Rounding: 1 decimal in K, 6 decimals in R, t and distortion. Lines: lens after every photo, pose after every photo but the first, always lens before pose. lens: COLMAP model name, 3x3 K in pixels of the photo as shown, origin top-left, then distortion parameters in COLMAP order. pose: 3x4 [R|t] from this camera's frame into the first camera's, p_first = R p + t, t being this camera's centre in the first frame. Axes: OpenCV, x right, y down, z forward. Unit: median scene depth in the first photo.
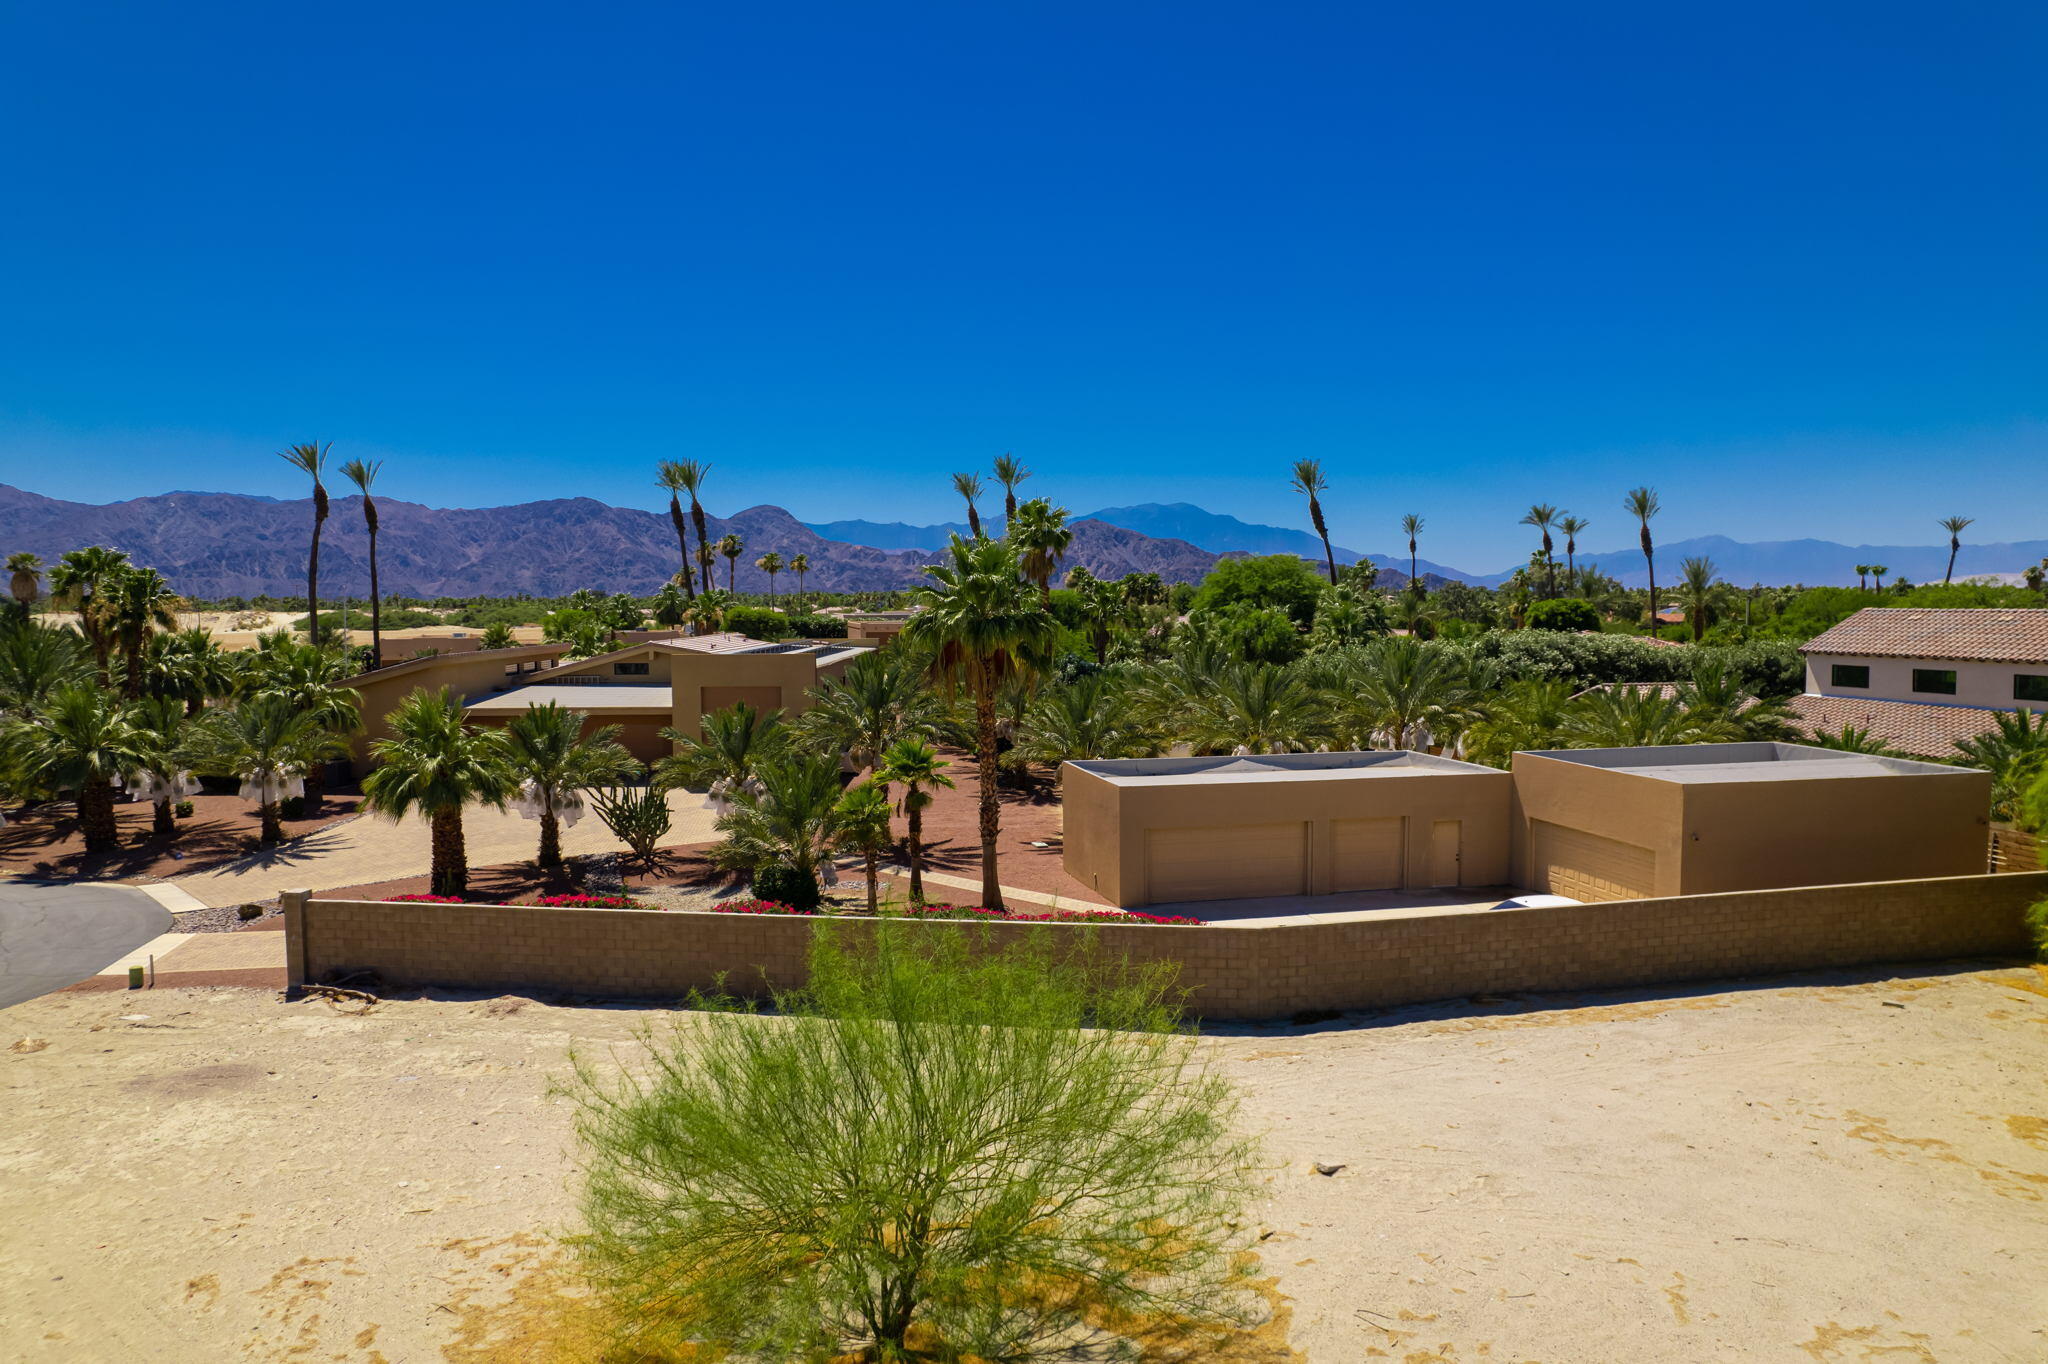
lens RADIAL K [[1303.9, 0, 1024.8], [0, 1303.9, 694.2], [0, 0, 1]] dist [-0.079962, 0.072657]
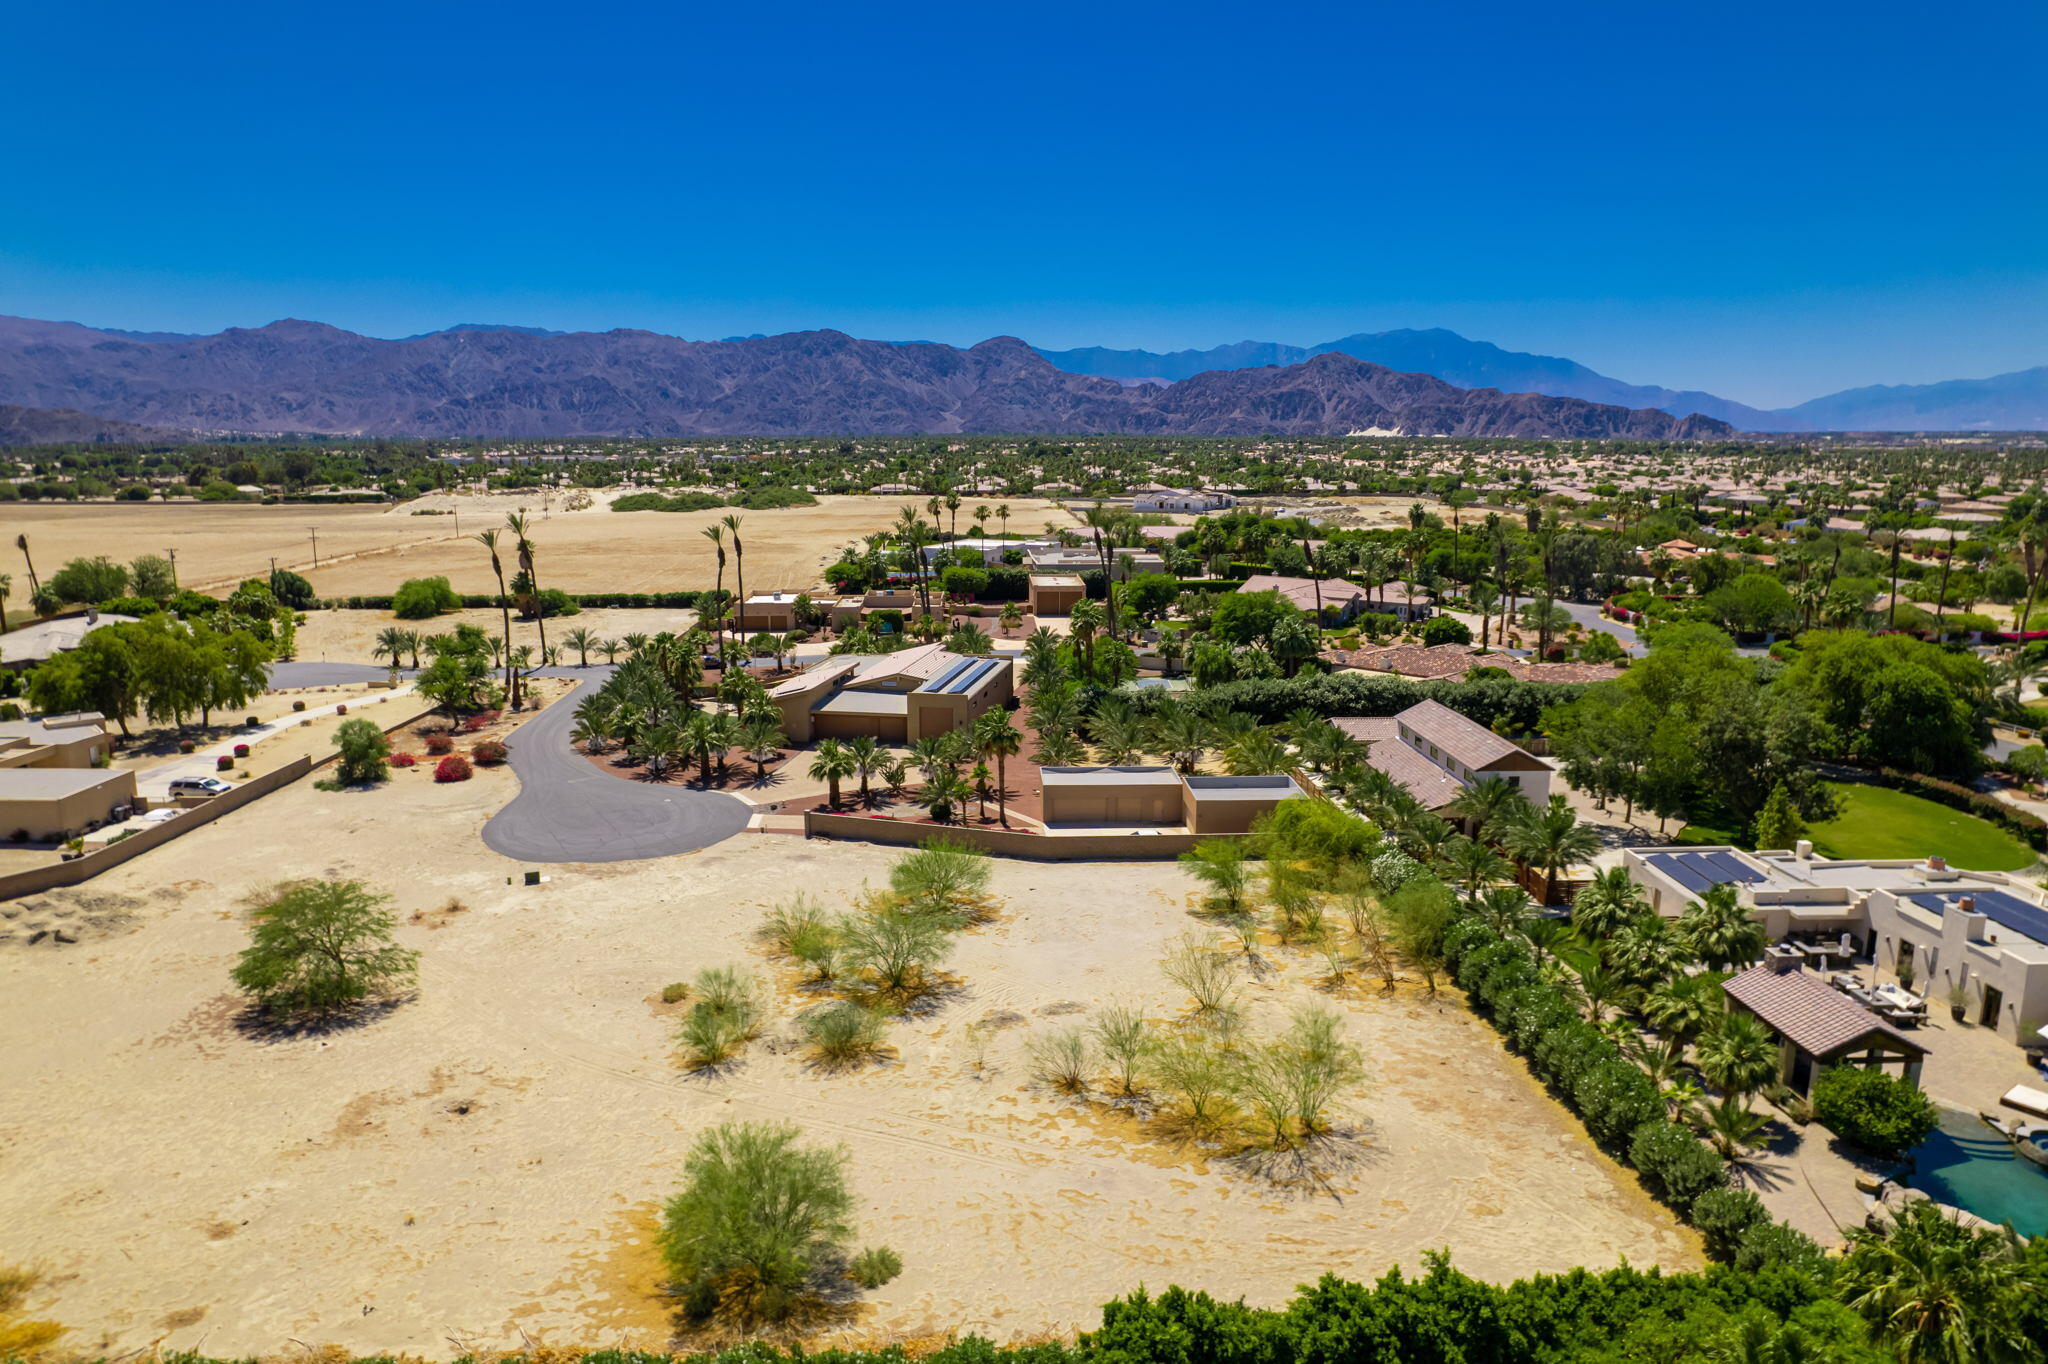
lens RADIAL K [[1303.9, 0, 1024.8], [0, 1303.9, 694.2], [0, 0, 1]] dist [-0.079962, 0.072657]
pose [[0.983694, 0.042016, -0.174875, 0.537061], [-0.019035, 0.991190, 0.131074, -0.526399], [0.178842, -0.125608, 0.975827, -1.939947]]
